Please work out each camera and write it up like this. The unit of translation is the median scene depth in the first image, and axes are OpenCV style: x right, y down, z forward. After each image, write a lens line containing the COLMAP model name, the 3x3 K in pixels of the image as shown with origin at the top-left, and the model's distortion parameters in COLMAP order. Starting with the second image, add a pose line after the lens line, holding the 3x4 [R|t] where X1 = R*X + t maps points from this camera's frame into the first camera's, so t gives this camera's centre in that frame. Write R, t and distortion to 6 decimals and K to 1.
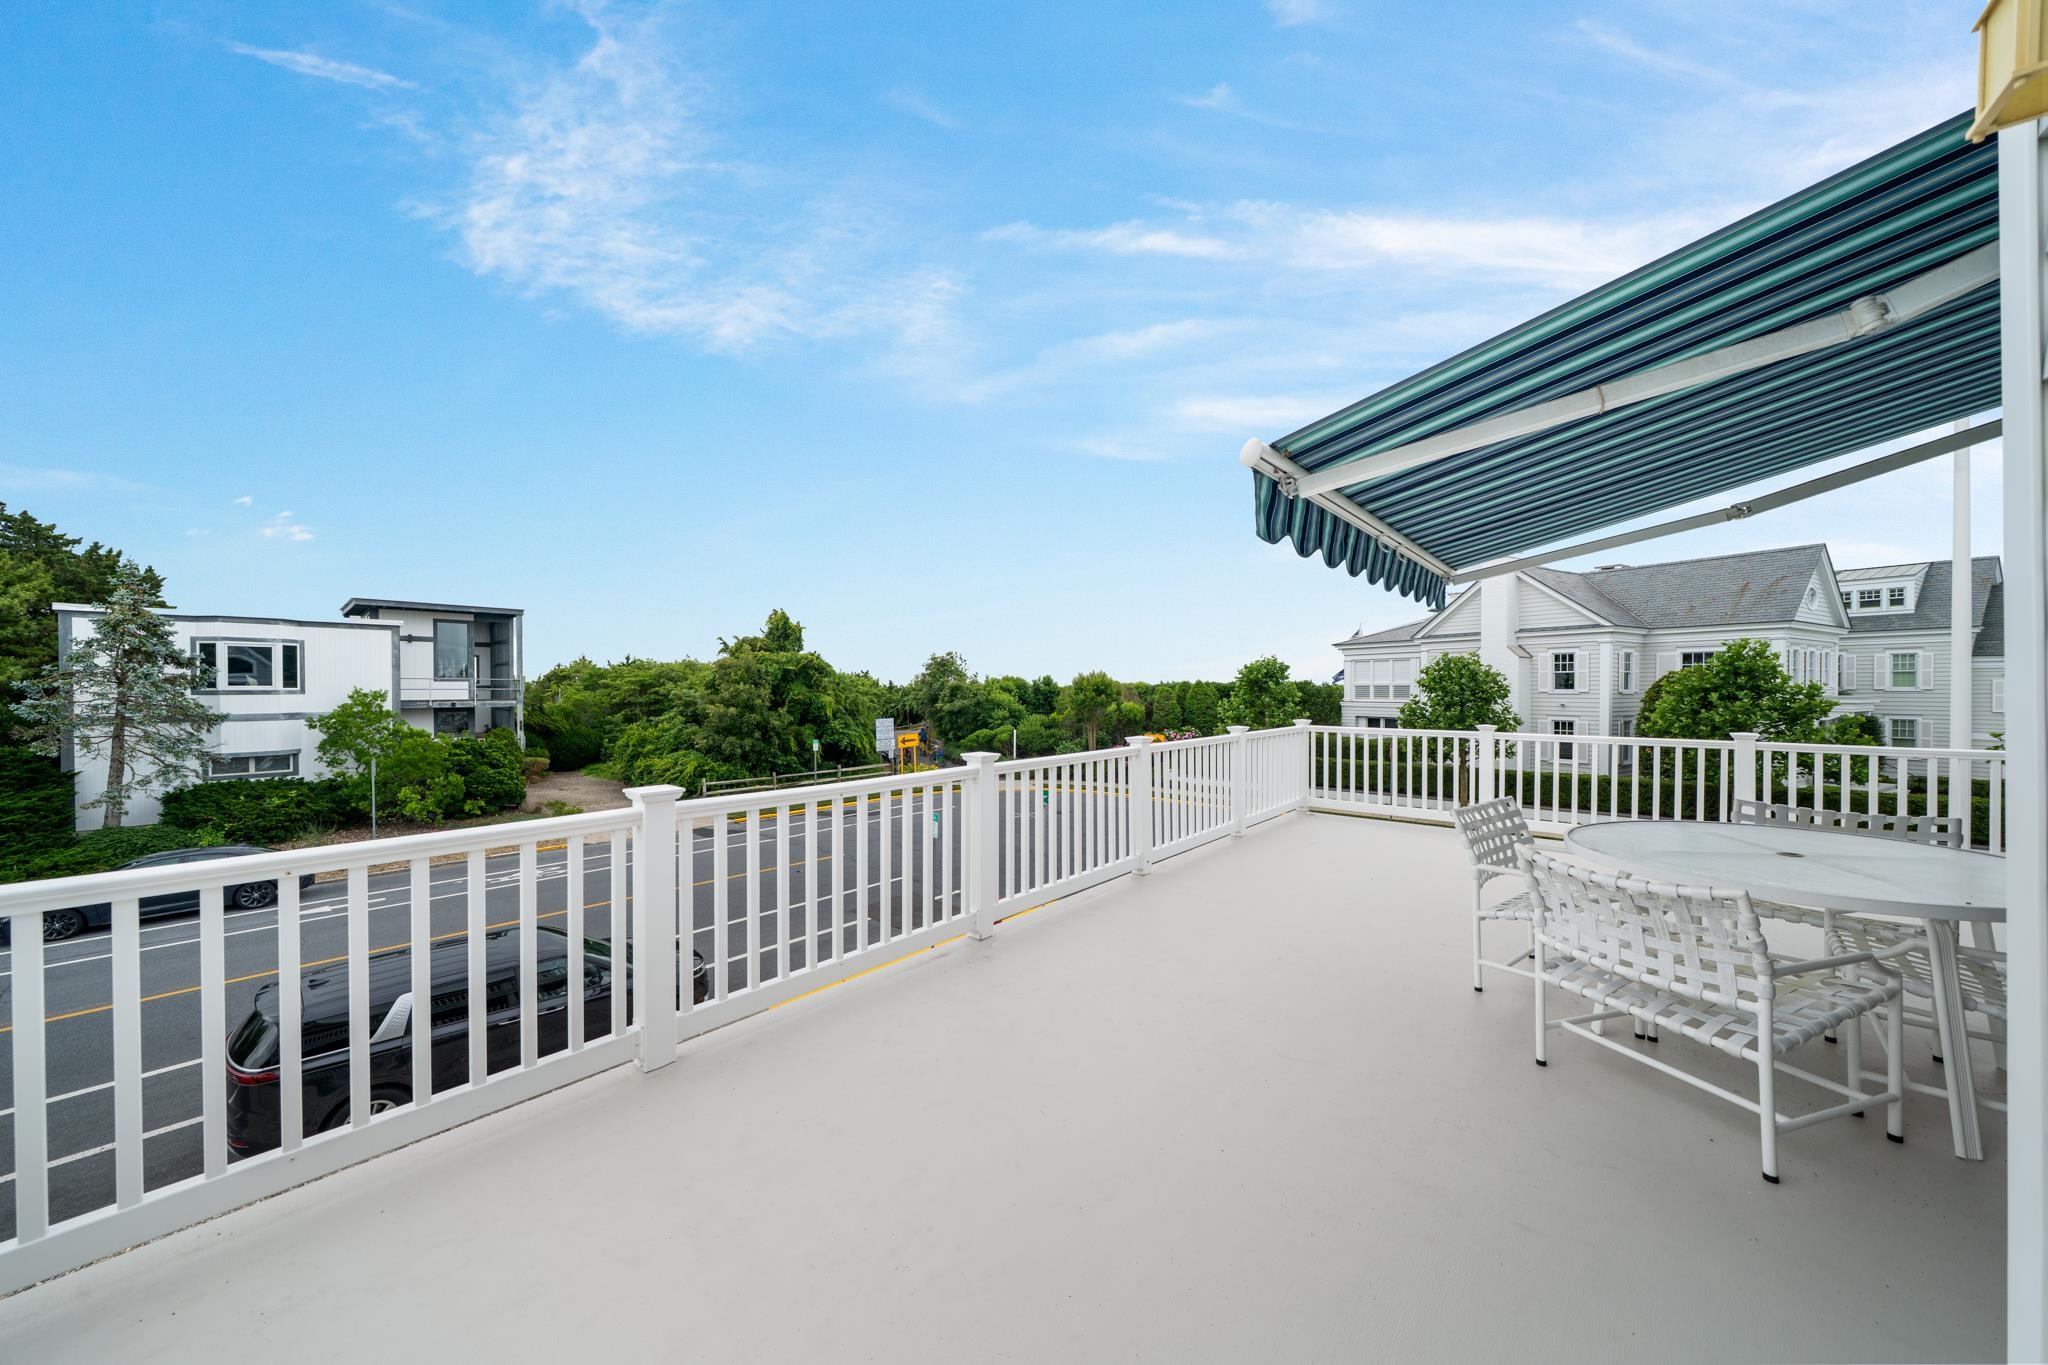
lens RADIAL K [[693.1, 0, 1011.2], [0, 693.1, 687.7], [0, 0, 1]] dist [-0.001350, -0.000311]
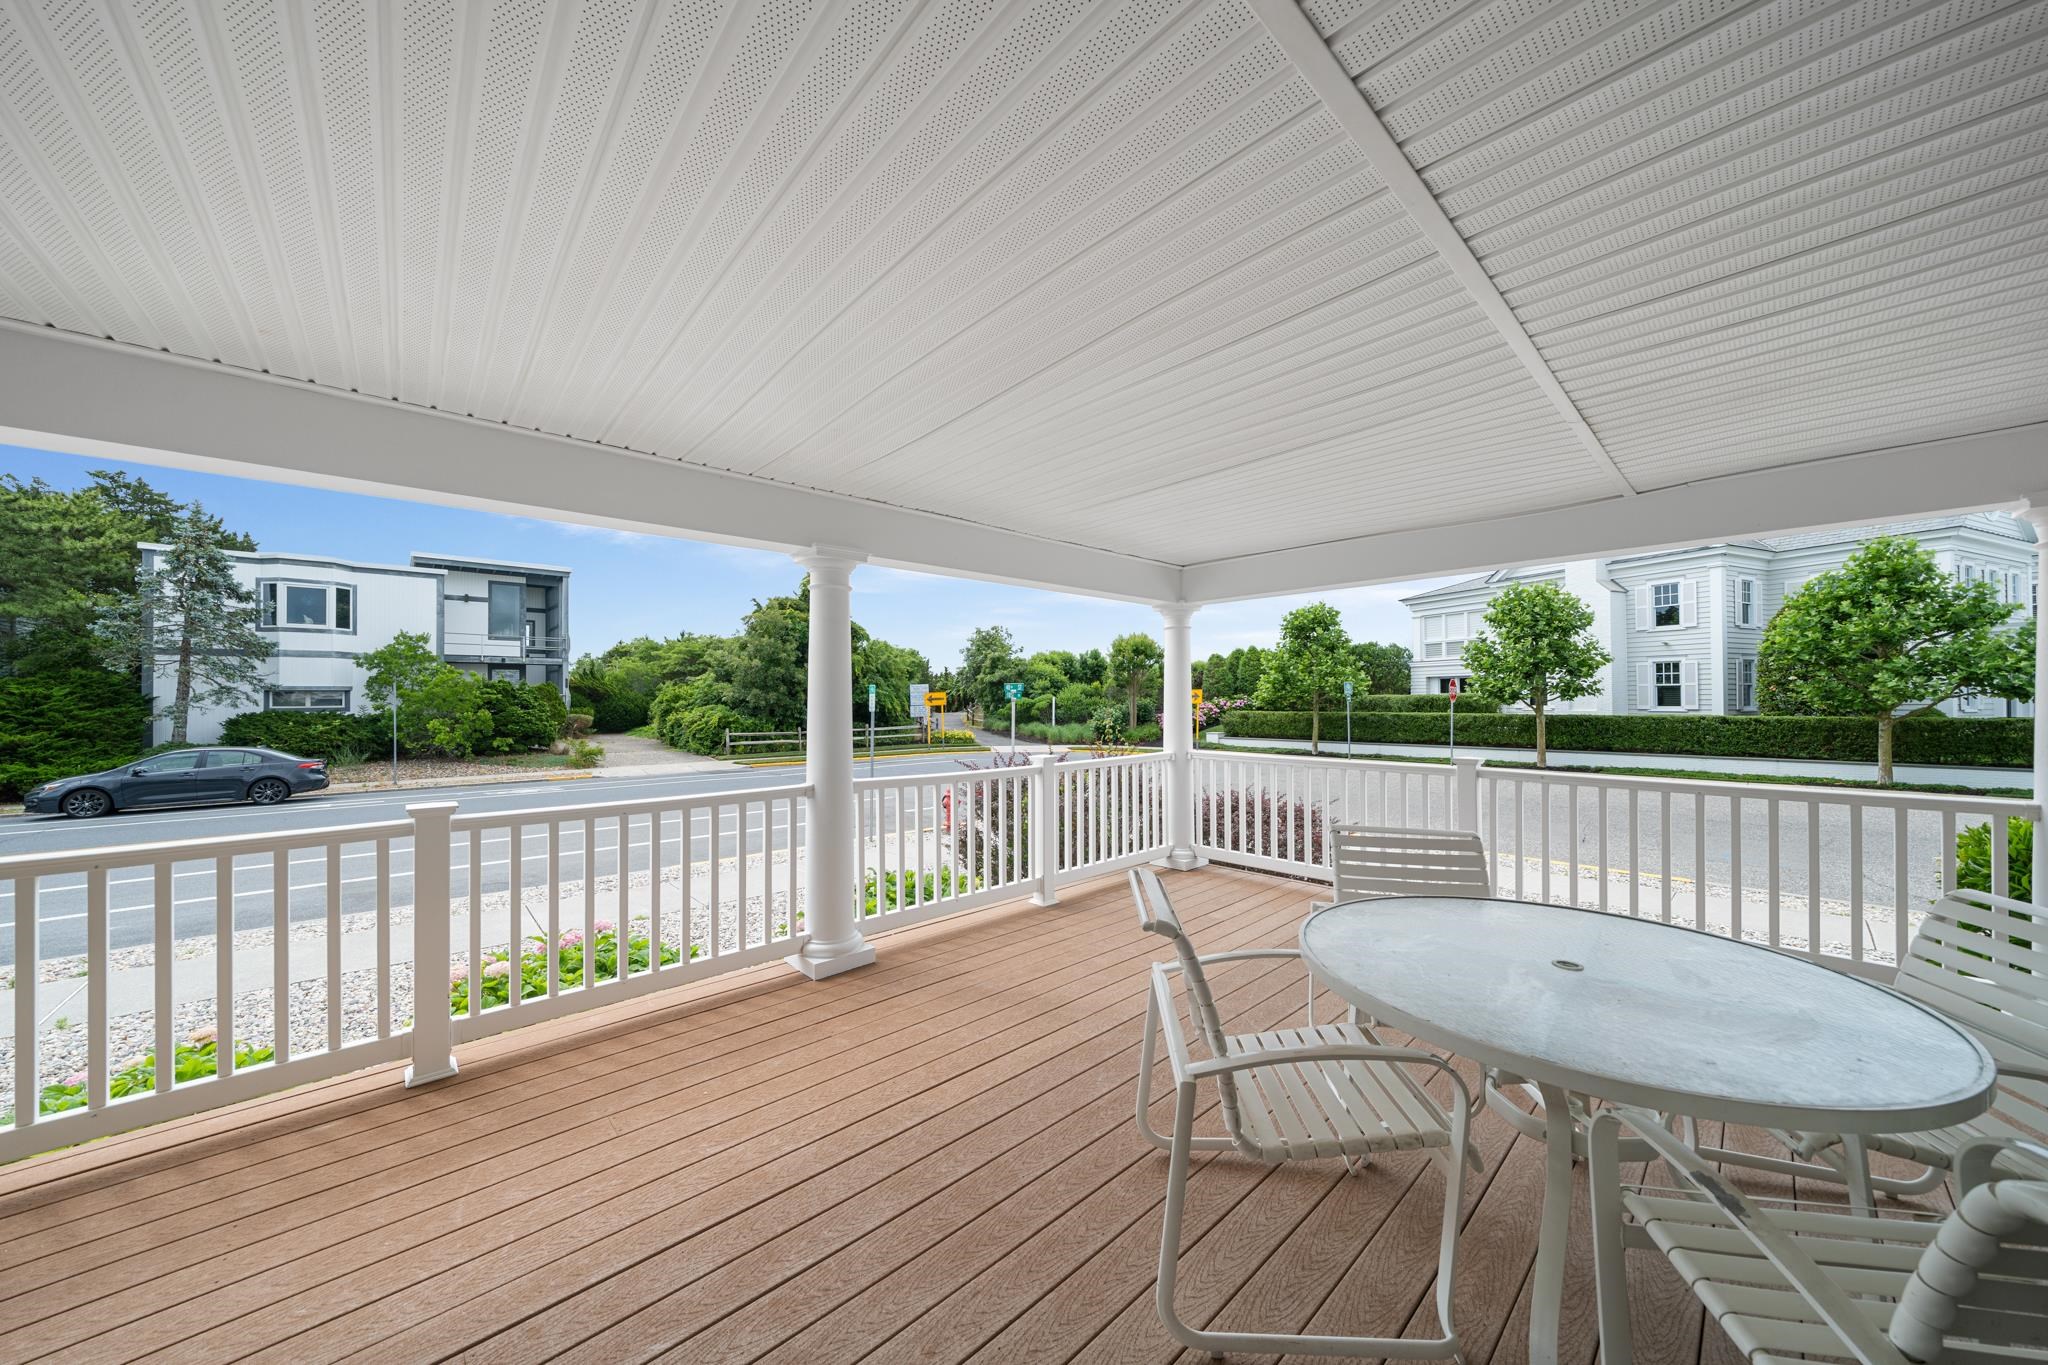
lens RADIAL K [[694.6, 0, 1018.2], [0, 694.6, 695.2], [0, 0, 1]] dist [-0.000282, -0.001712]
pose [[0.993728, -0.004331, -0.111736, 0.093219], [0.002733, 0.999892, -0.014454, 0.104451], [0.111787, 0.014058, 0.993633, 0.050848]]
